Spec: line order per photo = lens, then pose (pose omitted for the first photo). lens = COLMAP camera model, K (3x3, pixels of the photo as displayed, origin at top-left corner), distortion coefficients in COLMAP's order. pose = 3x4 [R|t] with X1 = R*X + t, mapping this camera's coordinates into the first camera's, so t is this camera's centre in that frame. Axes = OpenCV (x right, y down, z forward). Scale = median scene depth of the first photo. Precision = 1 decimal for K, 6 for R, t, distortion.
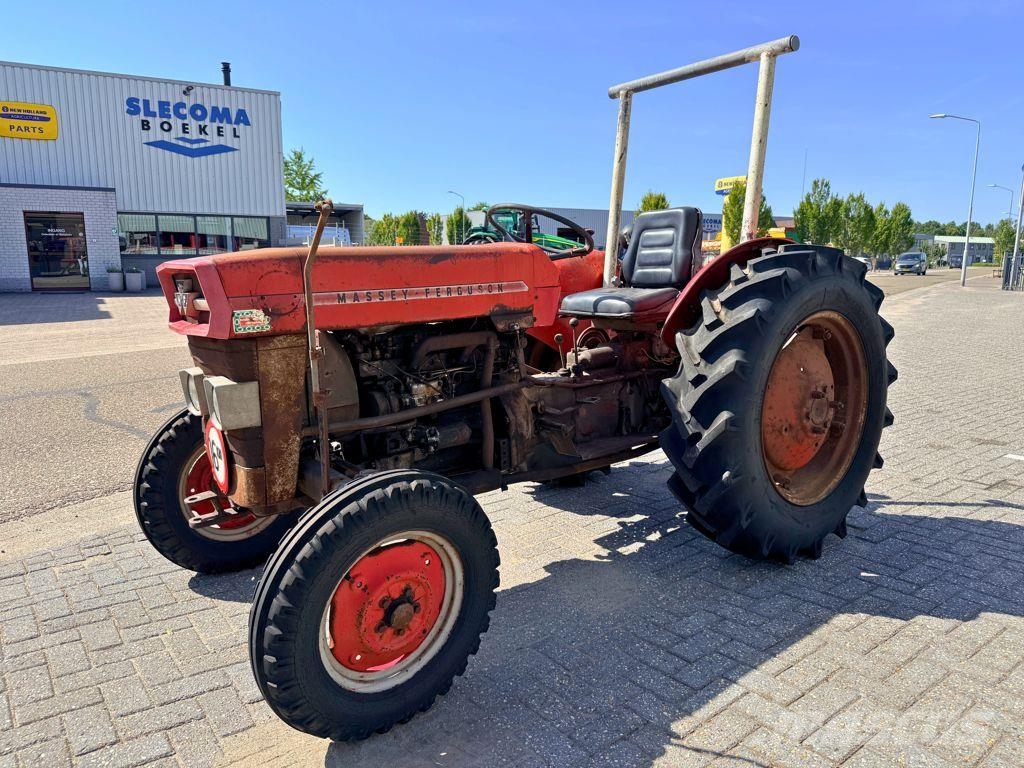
lens RADIAL K [[716.7, 0, 512.0], [0, 716.7, 384.0], [0, 0, 1]] dist [0.049744, -0.085685]
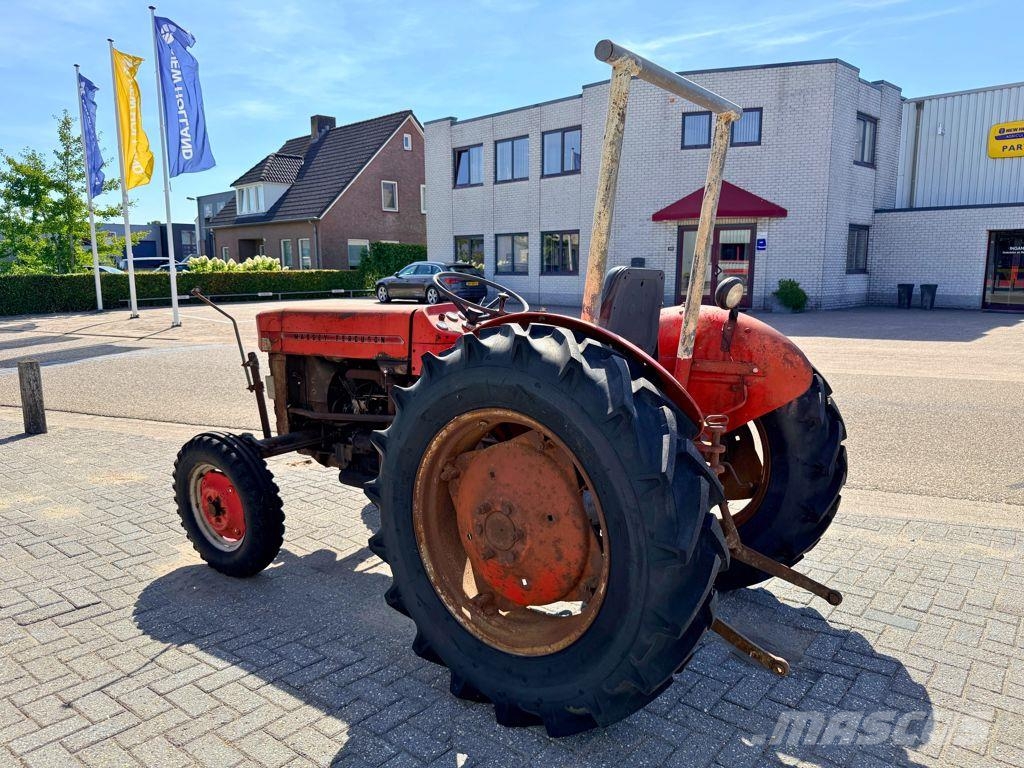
lens RADIAL K [[716.7, 0, 512.0], [0, 716.7, 384.0], [0, 0, 1]] dist [0.049744, -0.085685]
pose [[0.252005, 0.150184, -0.956001, 1.038513], [-0.164627, 0.980138, 0.110579, -0.190497], [0.953620, 0.129517, 0.271724, 0.703330]]
